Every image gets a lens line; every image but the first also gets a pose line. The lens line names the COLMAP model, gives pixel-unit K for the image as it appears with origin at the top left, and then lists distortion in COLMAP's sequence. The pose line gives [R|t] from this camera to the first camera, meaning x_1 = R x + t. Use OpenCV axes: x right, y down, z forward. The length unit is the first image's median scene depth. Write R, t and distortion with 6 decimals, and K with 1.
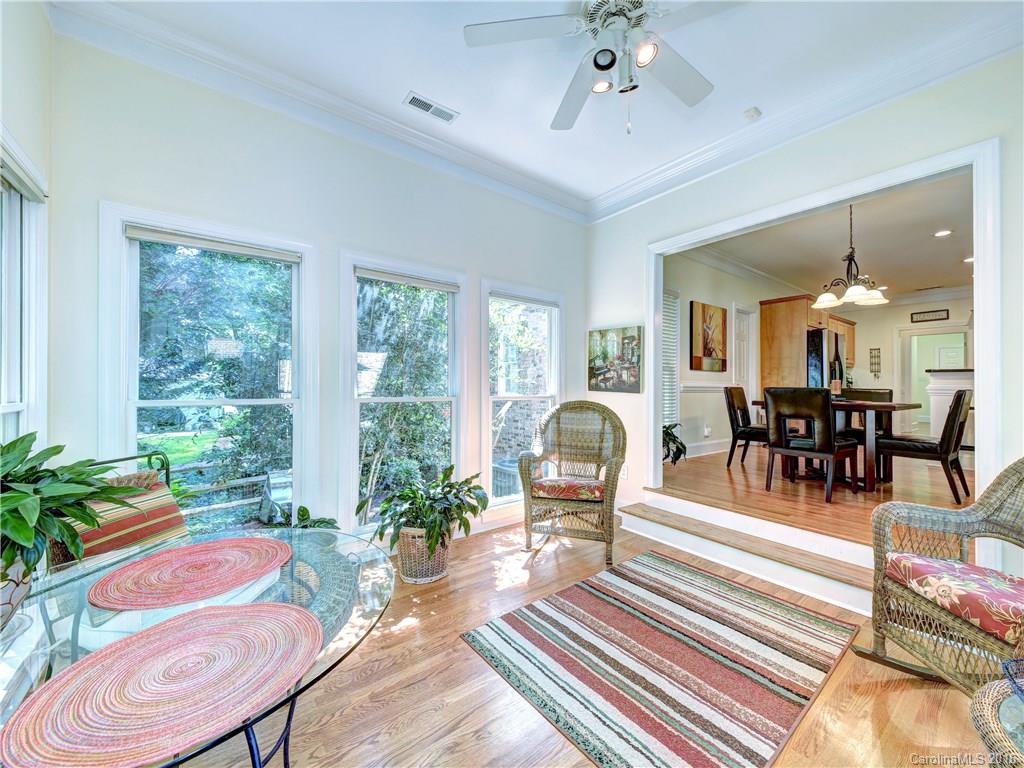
lens RADIAL K [[405.3, 0, 513.5], [0, 405.3, 384.8], [0, 0, 1]] dist [0.011192, -0.002778]
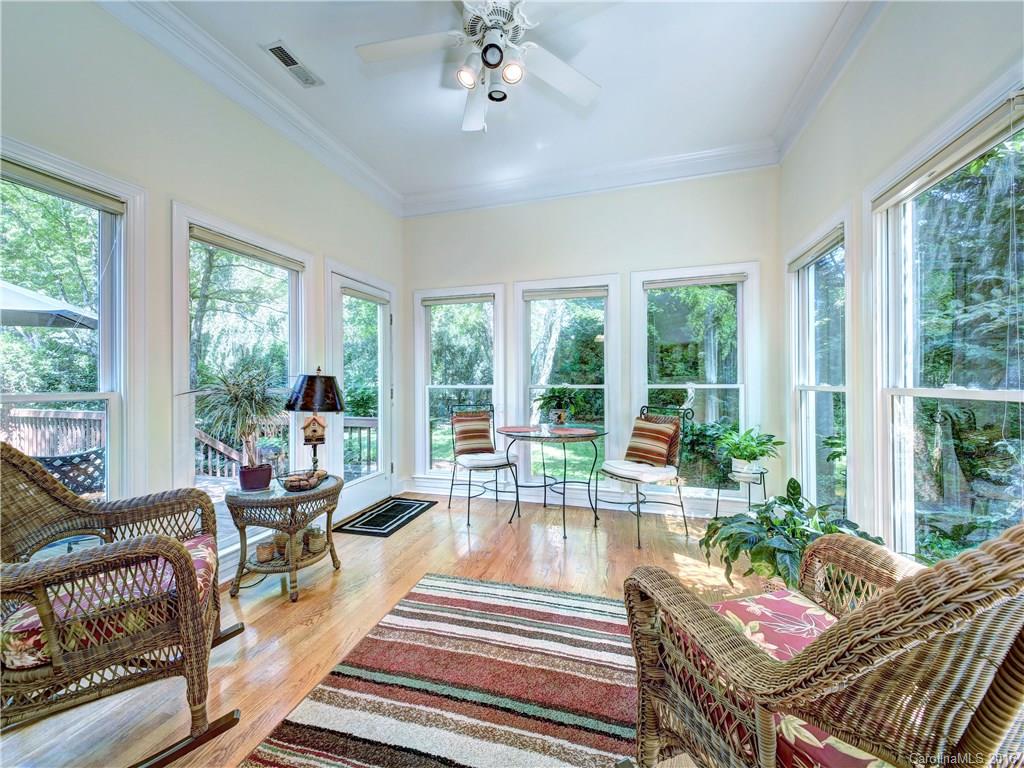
lens RADIAL K [[405.3, 0, 510.1], [0, 405.3, 382.7], [0, 0, 1]] dist [0.011192, -0.002778]
pose [[-0.804742, -0.004309, -0.593610, 0.833588], [-0.002496, 0.999989, -0.003875, 0.040946], [0.593620, -0.001636, -0.804744, 1.790322]]
